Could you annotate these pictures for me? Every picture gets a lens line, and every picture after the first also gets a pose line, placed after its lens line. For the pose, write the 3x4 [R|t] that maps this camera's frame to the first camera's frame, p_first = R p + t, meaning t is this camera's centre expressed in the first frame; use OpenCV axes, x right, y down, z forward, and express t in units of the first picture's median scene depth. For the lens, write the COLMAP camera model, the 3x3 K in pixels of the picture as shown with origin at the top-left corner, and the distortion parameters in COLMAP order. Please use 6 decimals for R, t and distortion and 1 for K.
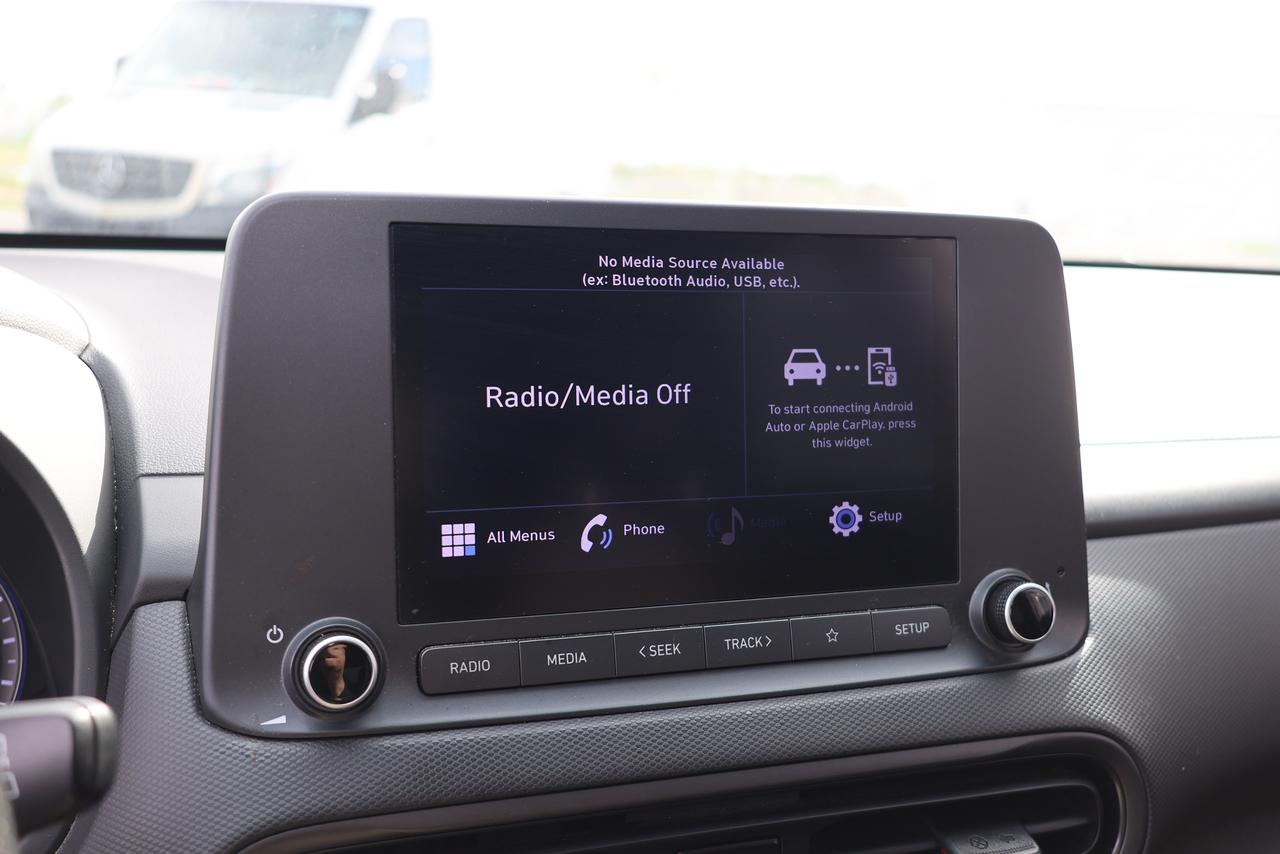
lens RADIAL K [[1269.2, 0, 641.9], [0, 1269.2, 430.9], [0, 0, 1]] dist [-0.002379, 0.000000]
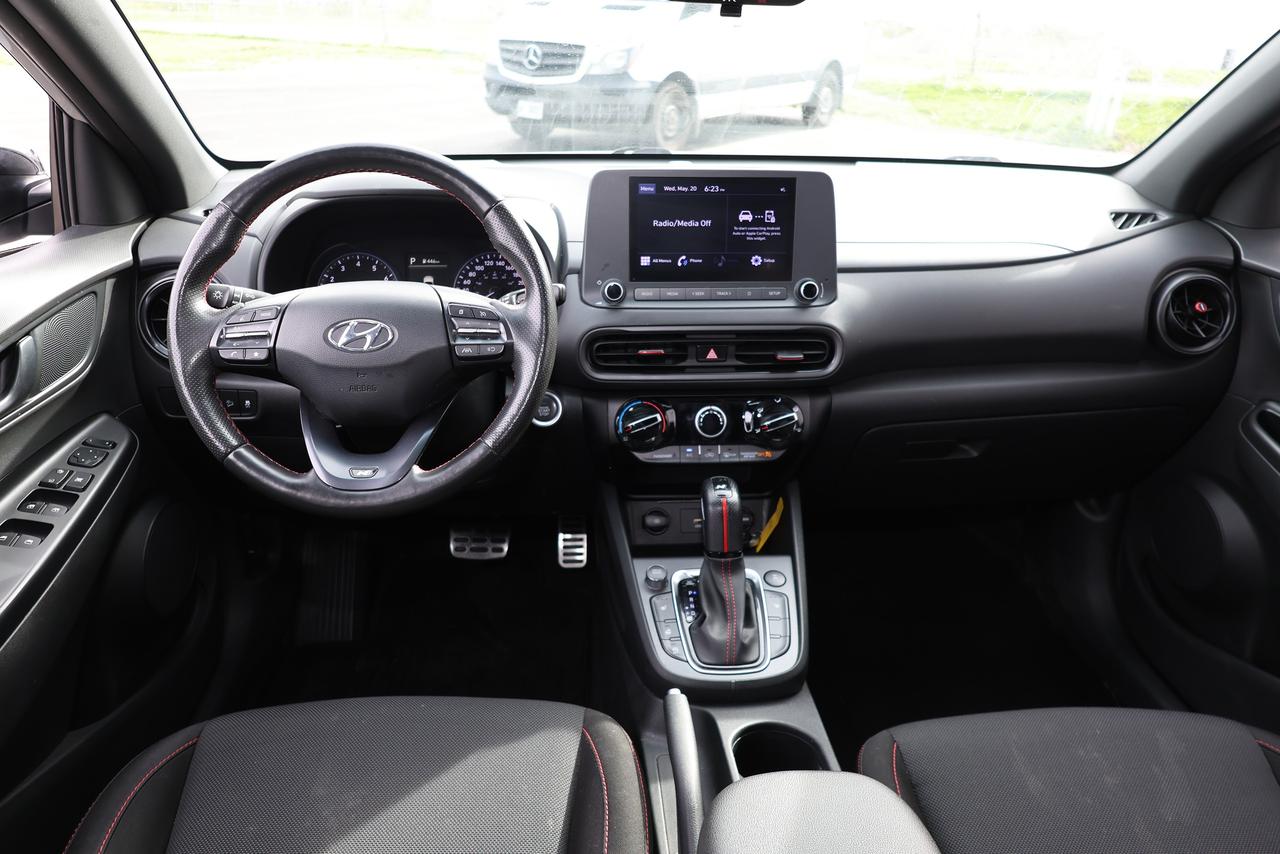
lens RADIAL K [[885.0, 0, 646.0], [0, 885.0, 438.9], [0, 0, 1]] dist [-0.058239, 0.013308]
pose [[0.963610, 0.088235, -0.252329, 0.540970], [-0.025529, 0.970014, 0.241705, -0.035462], [0.266089, -0.226468, 0.936968, -1.522481]]
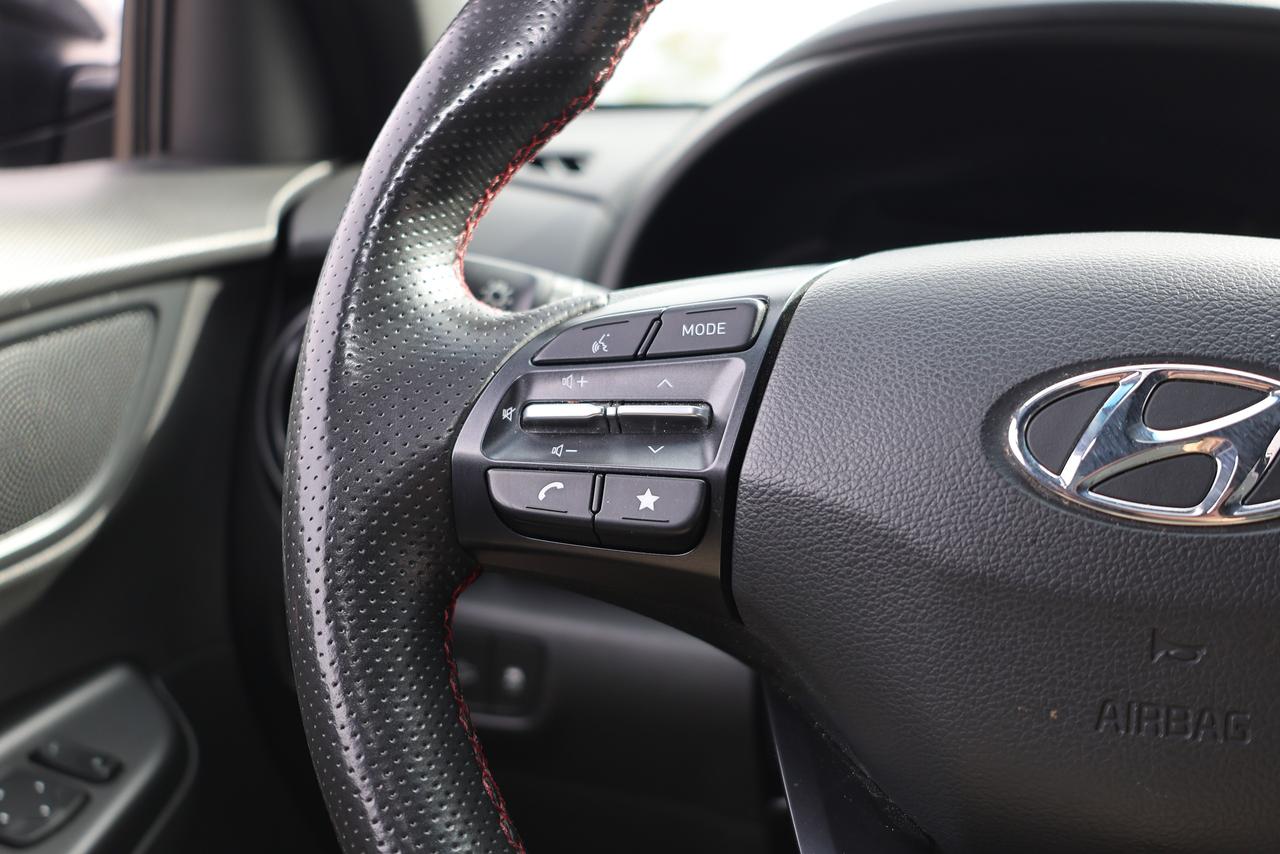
lens RADIAL K [[1269.2, 0, 634.3], [0, 1269.2, 425.3], [0, 0, 1]] dist [-0.002379, 0.000000]
pose [[0.838318, 0.073585, -0.540192, -0.519993], [-0.074751, 0.997006, 0.019807, 0.238093], [0.540032, 0.023776, 0.841309, -0.363828]]
